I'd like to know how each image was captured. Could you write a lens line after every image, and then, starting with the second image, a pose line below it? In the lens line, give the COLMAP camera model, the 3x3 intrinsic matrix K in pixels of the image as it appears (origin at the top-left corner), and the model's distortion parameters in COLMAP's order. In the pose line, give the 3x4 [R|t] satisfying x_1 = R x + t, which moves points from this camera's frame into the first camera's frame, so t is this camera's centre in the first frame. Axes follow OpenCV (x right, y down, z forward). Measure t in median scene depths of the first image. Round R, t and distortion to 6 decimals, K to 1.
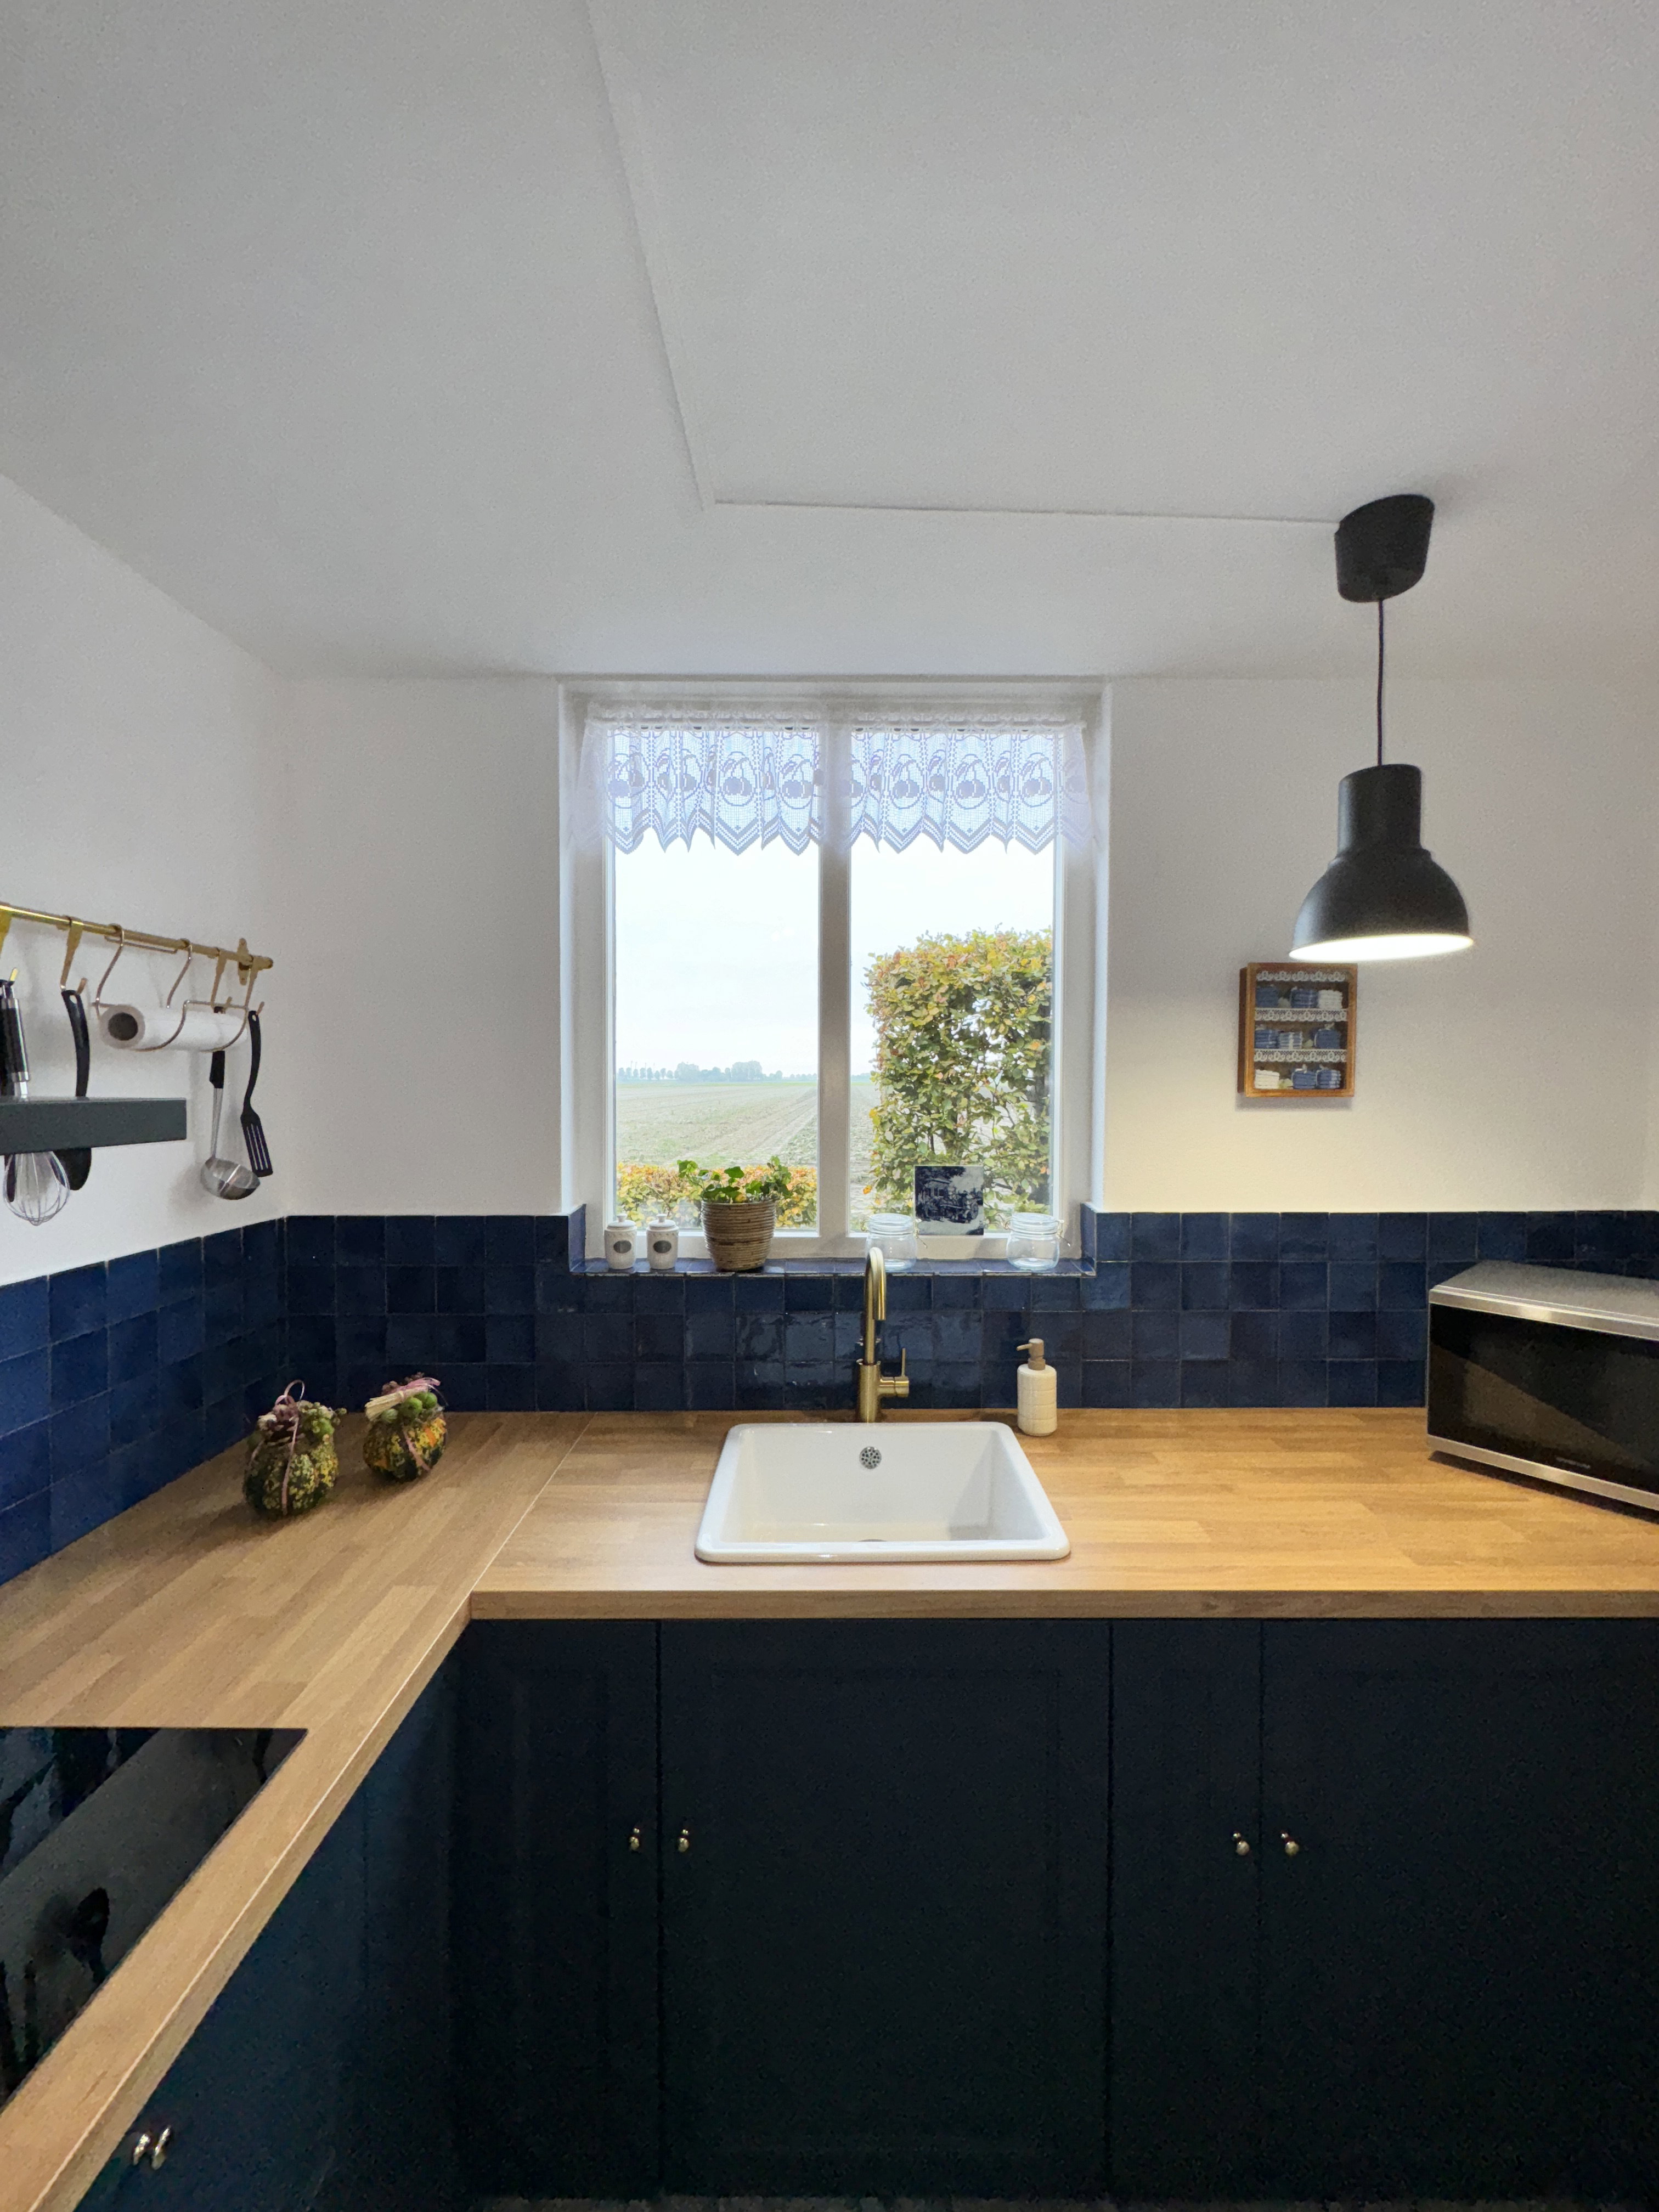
lens RADIAL K [[890.3, 0, 829.5], [0, 890.3, 1106.0], [0, 0, 1]] dist [0.000009, 0.000387]
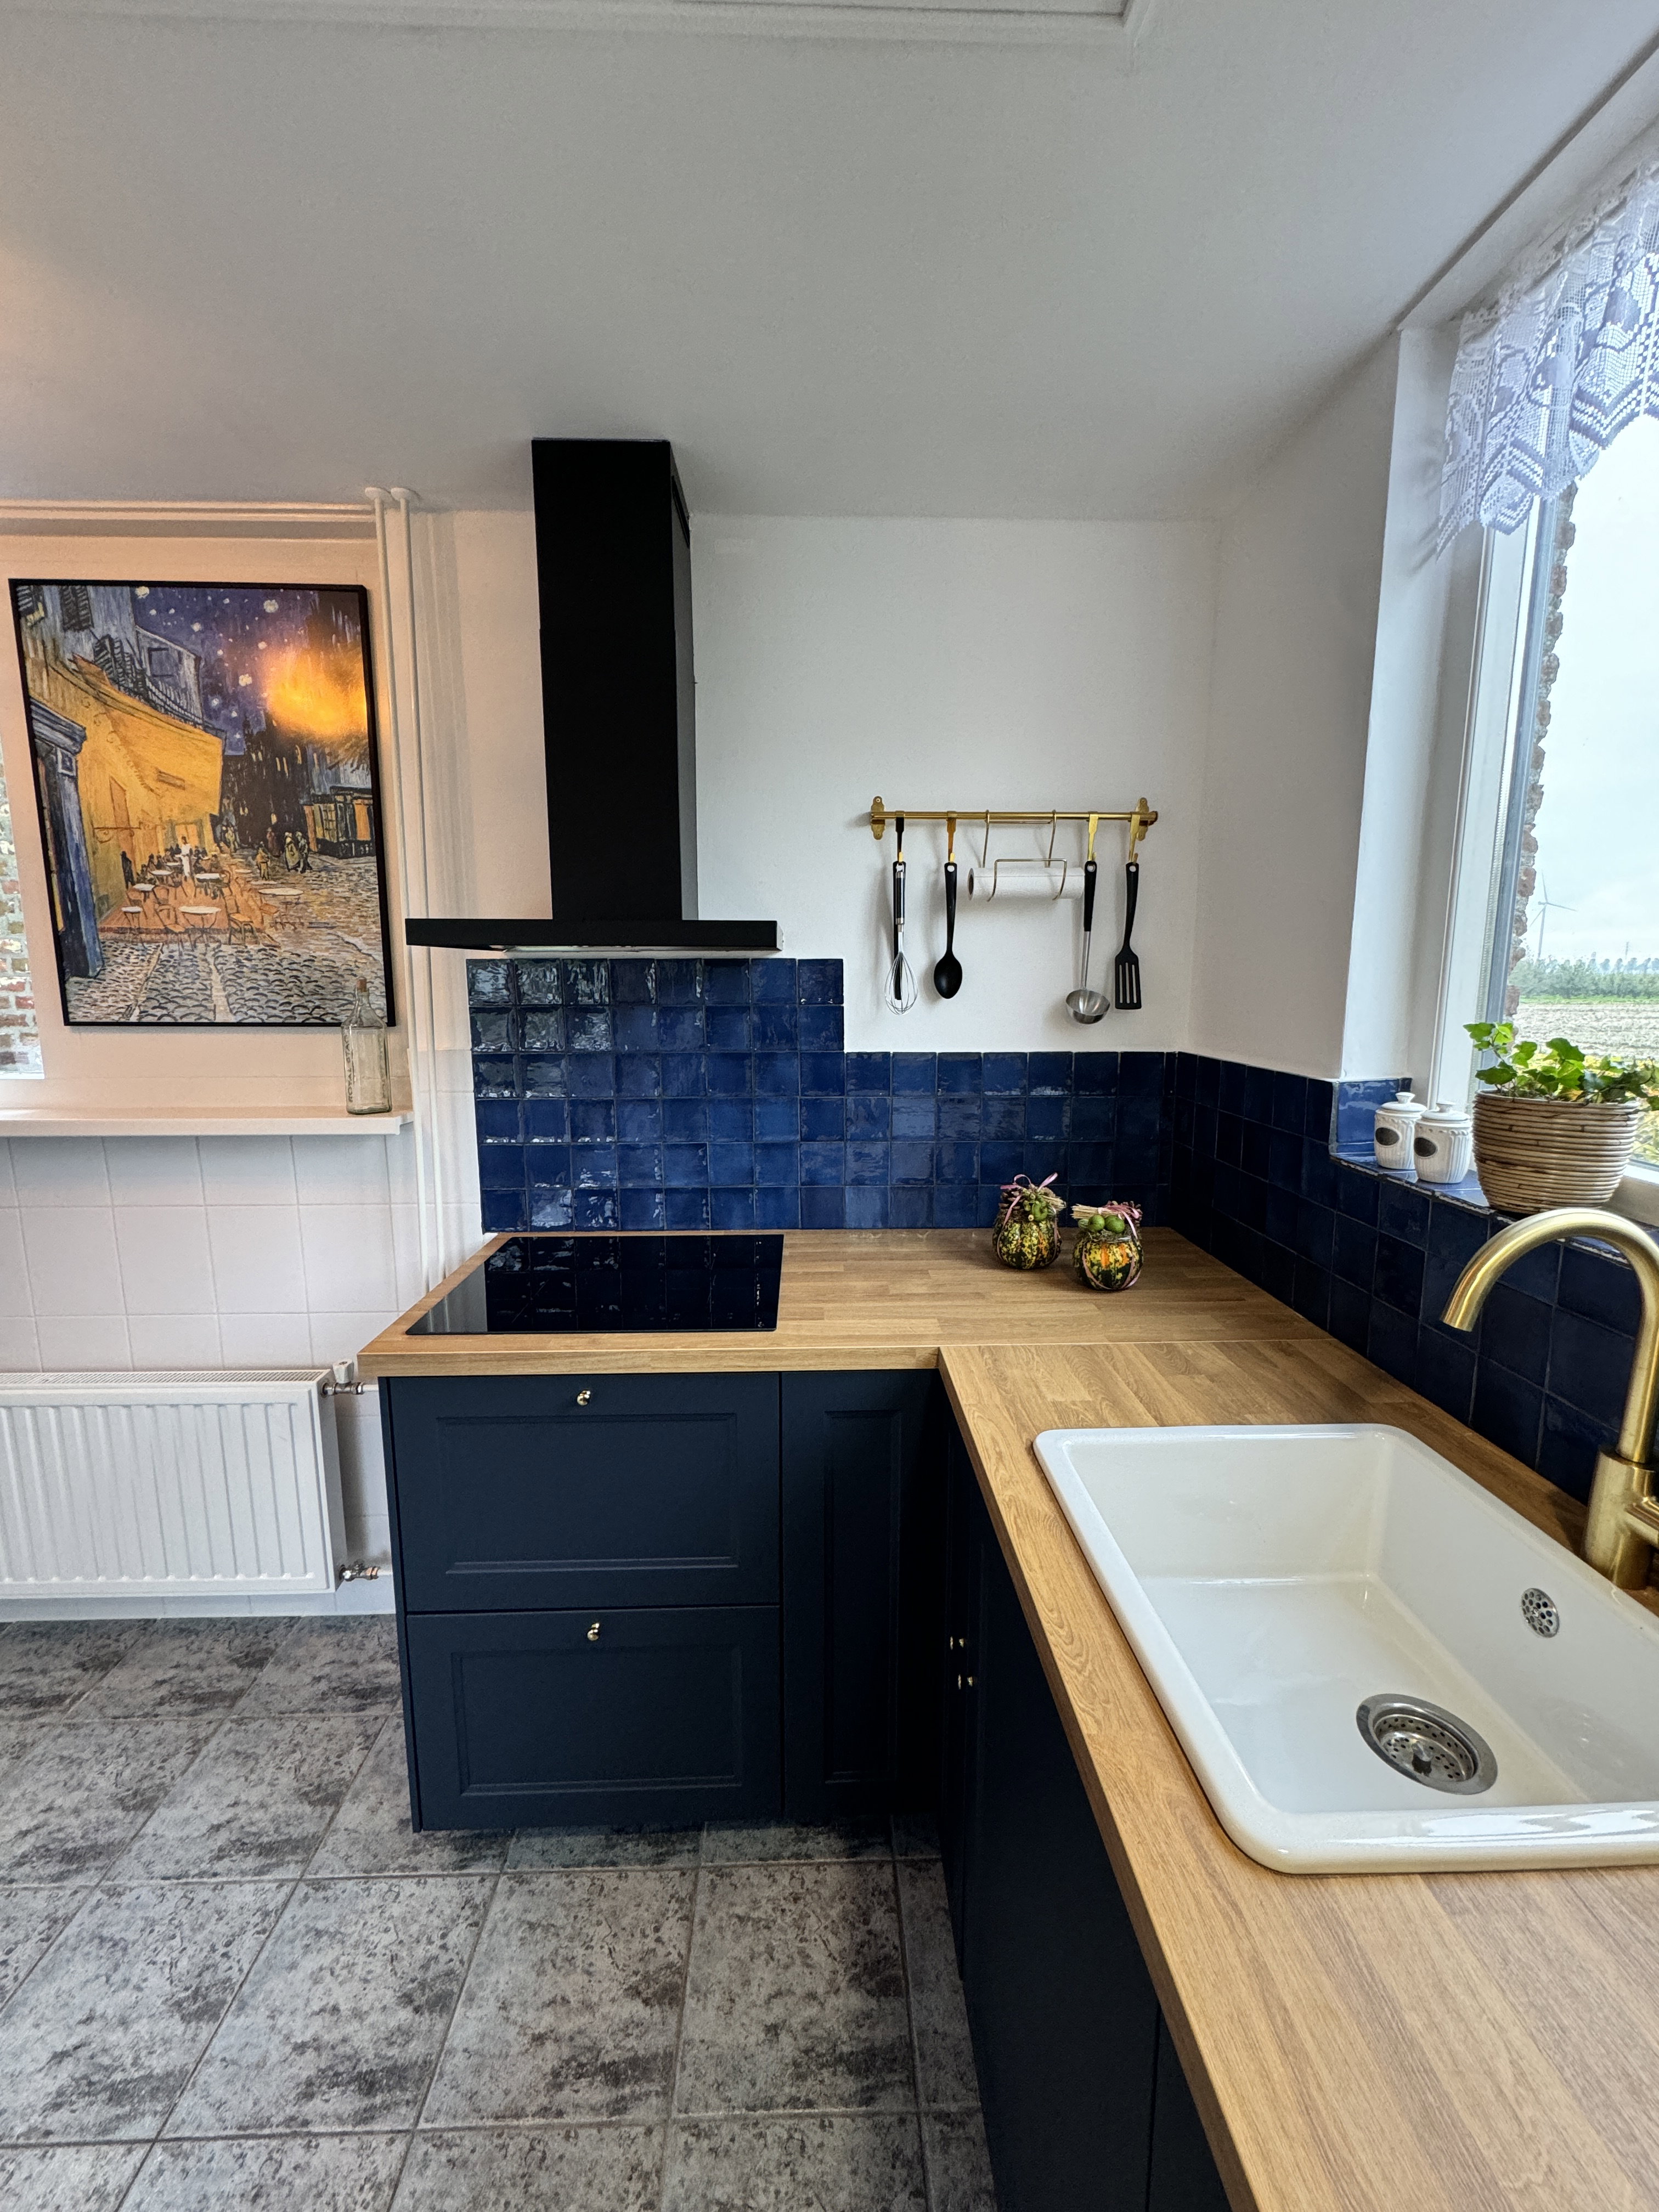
lens RADIAL K [[890.3, 0, 829.5], [0, 890.3, 1106.0], [0, 0, 1]] dist [0.000009, 0.000387]
pose [[0.036186, 0.147665, -0.988375, 0.526893], [-0.030793, 0.988718, 0.146589, 0.047849], [0.998871, 0.025131, 0.040325, 0.594899]]
